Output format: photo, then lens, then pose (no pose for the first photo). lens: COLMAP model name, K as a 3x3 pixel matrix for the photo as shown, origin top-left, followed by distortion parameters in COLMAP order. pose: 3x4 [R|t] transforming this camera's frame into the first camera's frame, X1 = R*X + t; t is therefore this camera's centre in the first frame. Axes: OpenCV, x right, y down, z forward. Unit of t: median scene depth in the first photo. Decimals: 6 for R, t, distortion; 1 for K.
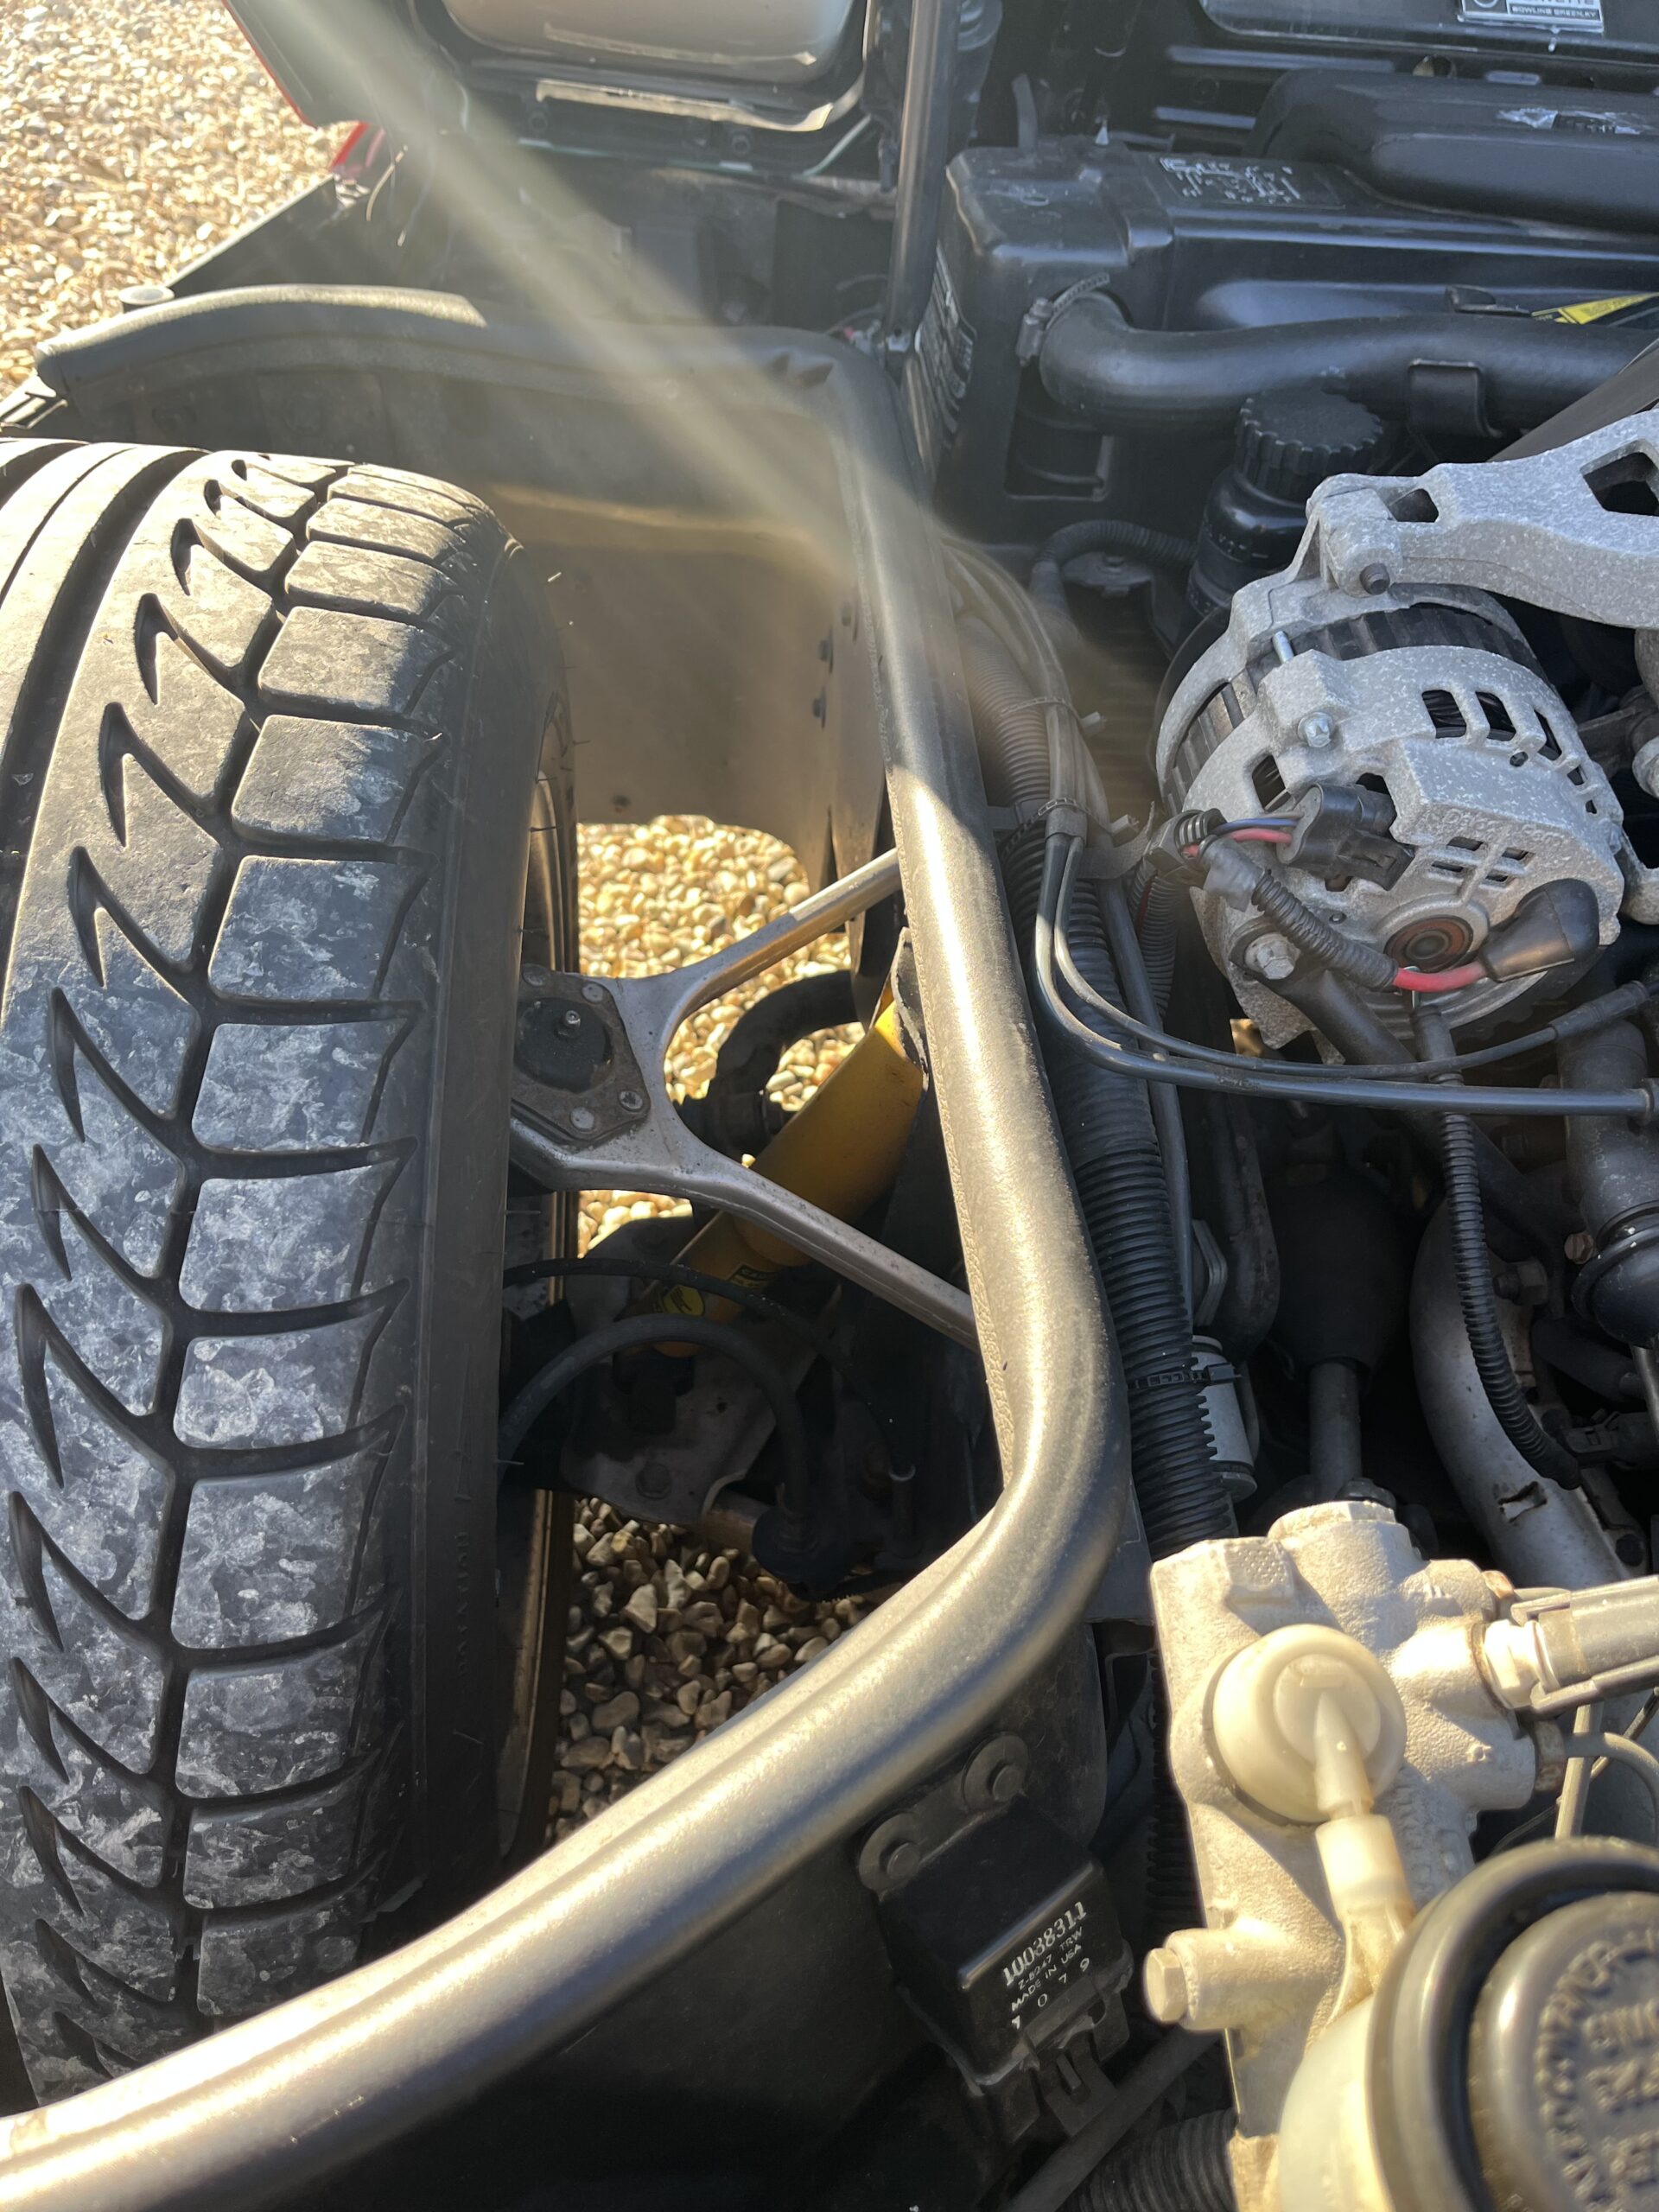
lens RADIAL K [[1699.7, 0, 836.0], [0, 1699.7, 1097.2], [0, 0, 1]] dist [0.002110, -0.009741]
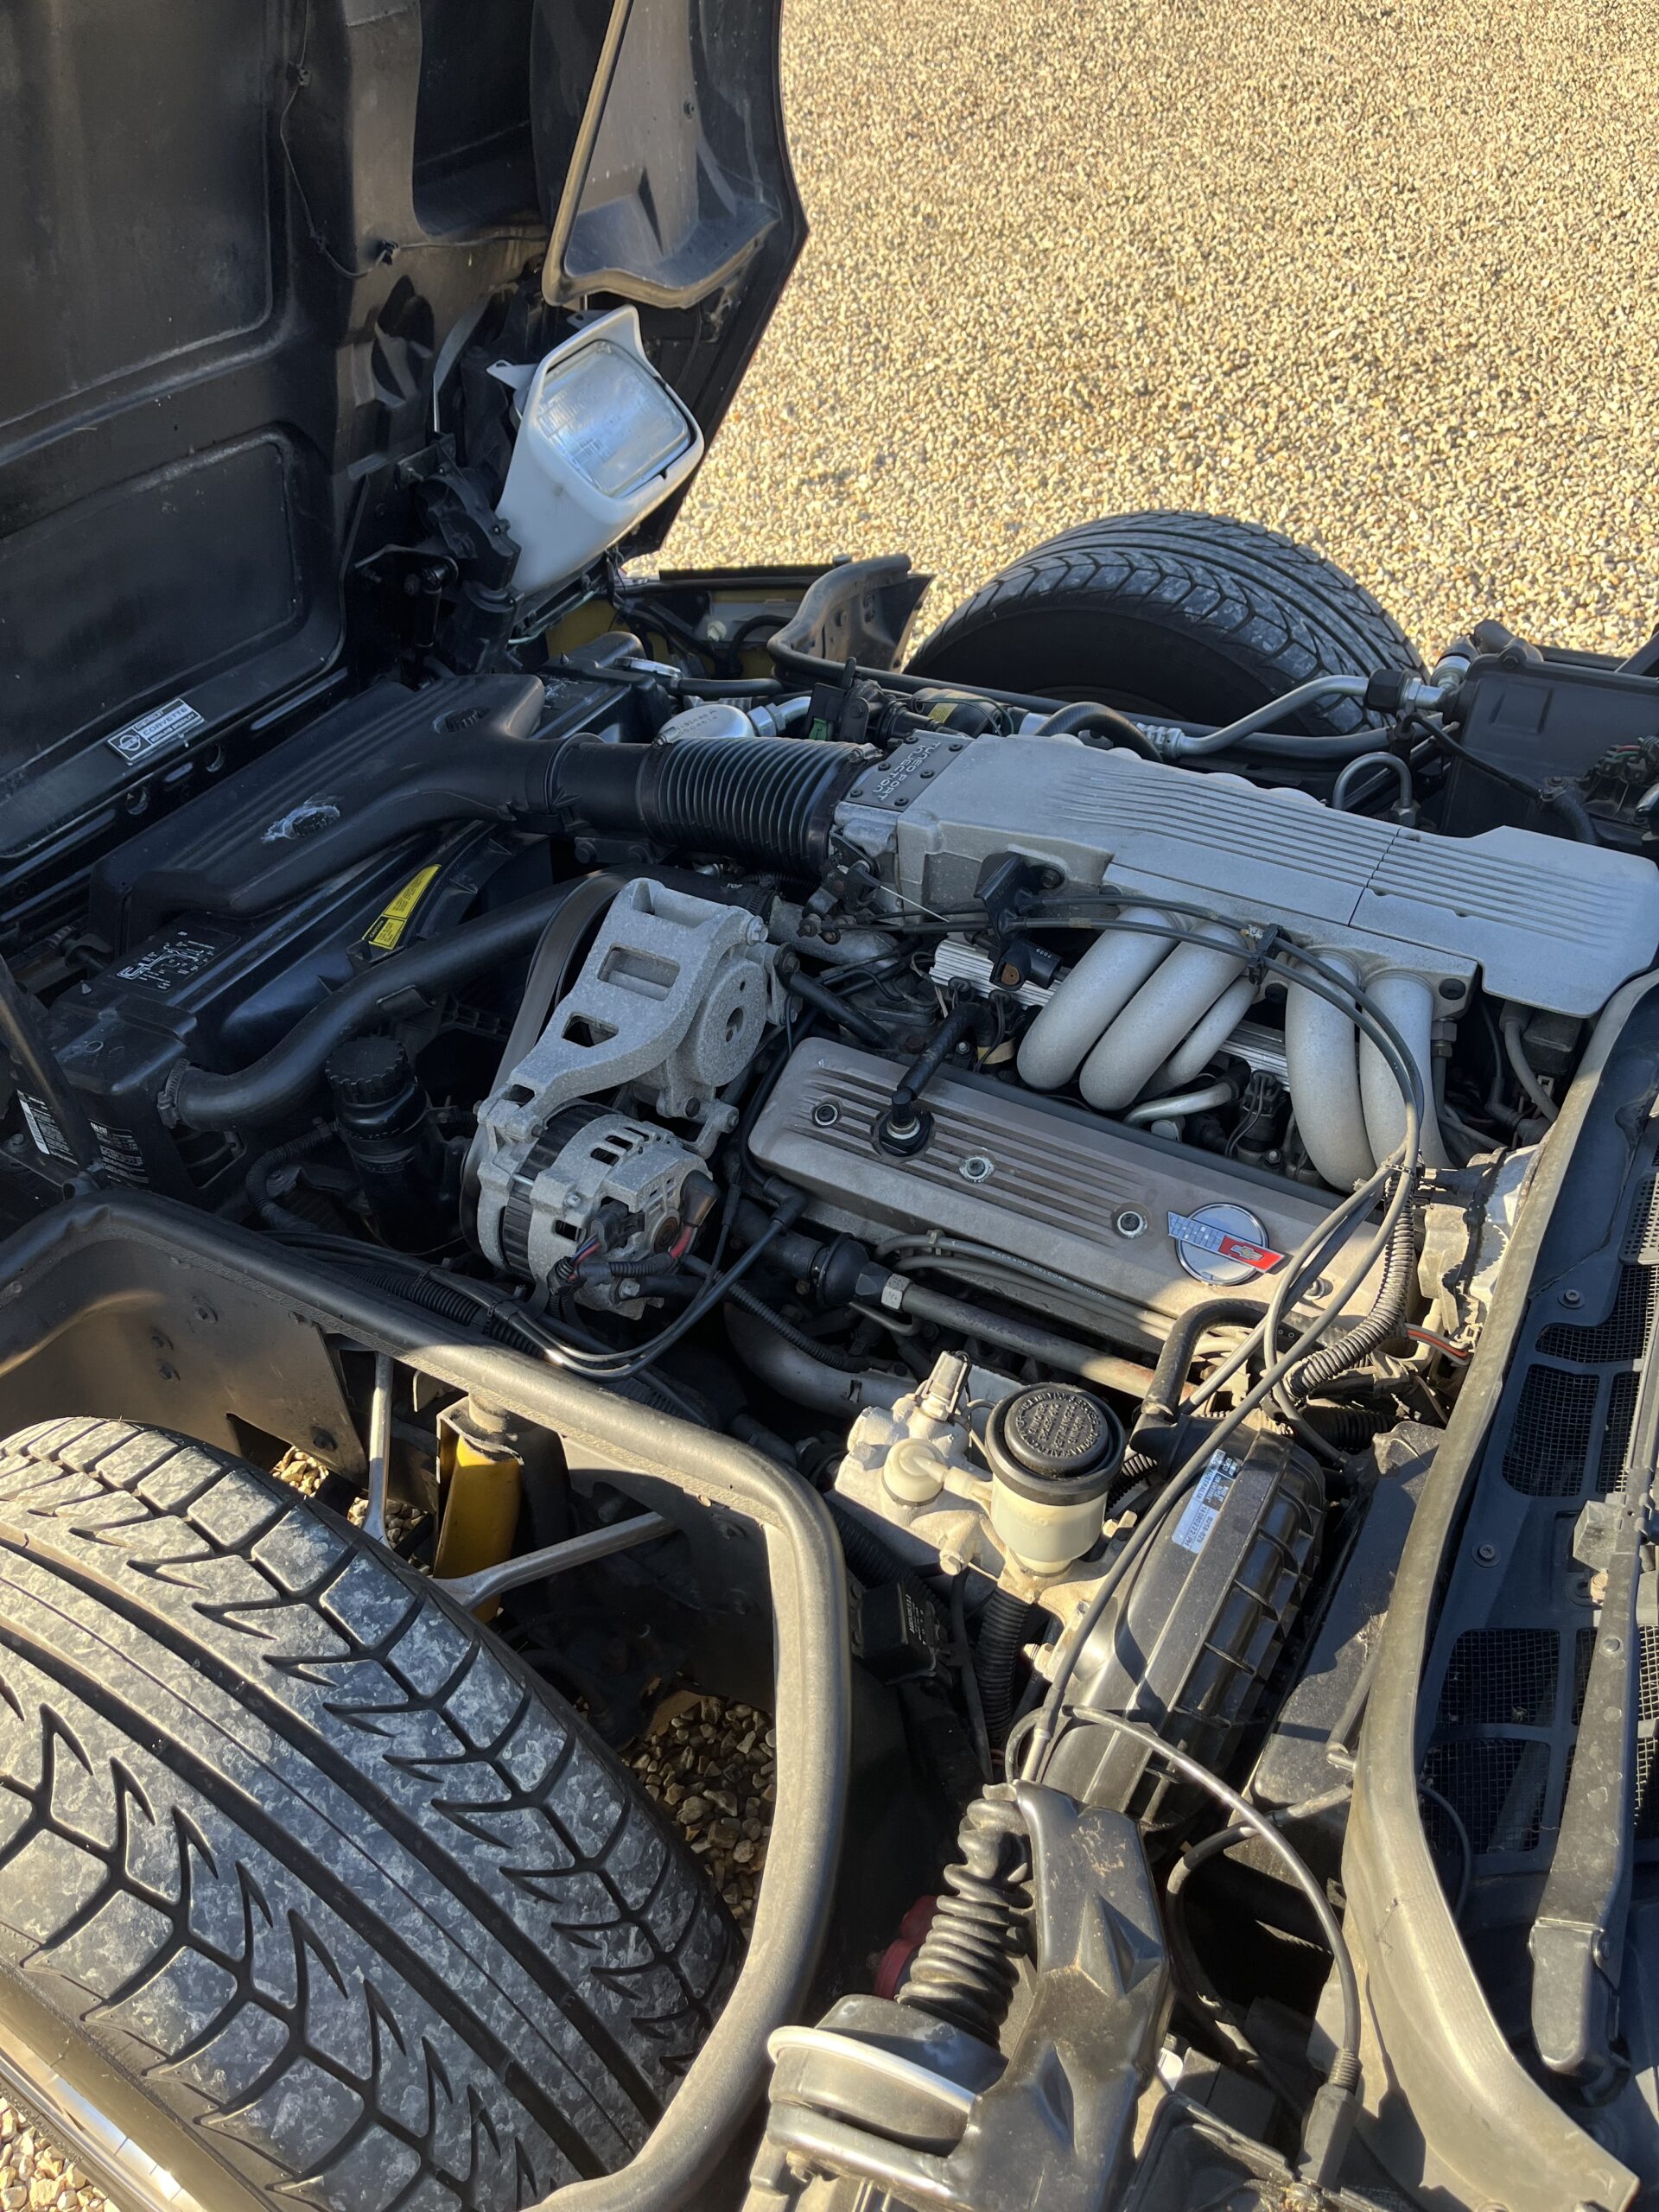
lens RADIAL K [[1699.7, 0, 832.5], [0, 1699.7, 1107.2], [0, 0, 1]] dist [0.002110, -0.009741]
pose [[0.561433, -0.617473, 0.550927, -0.786642], [0.679712, 0.723829, 0.118586, -0.404039], [-0.472001, 0.307894, 0.826085, -1.183024]]
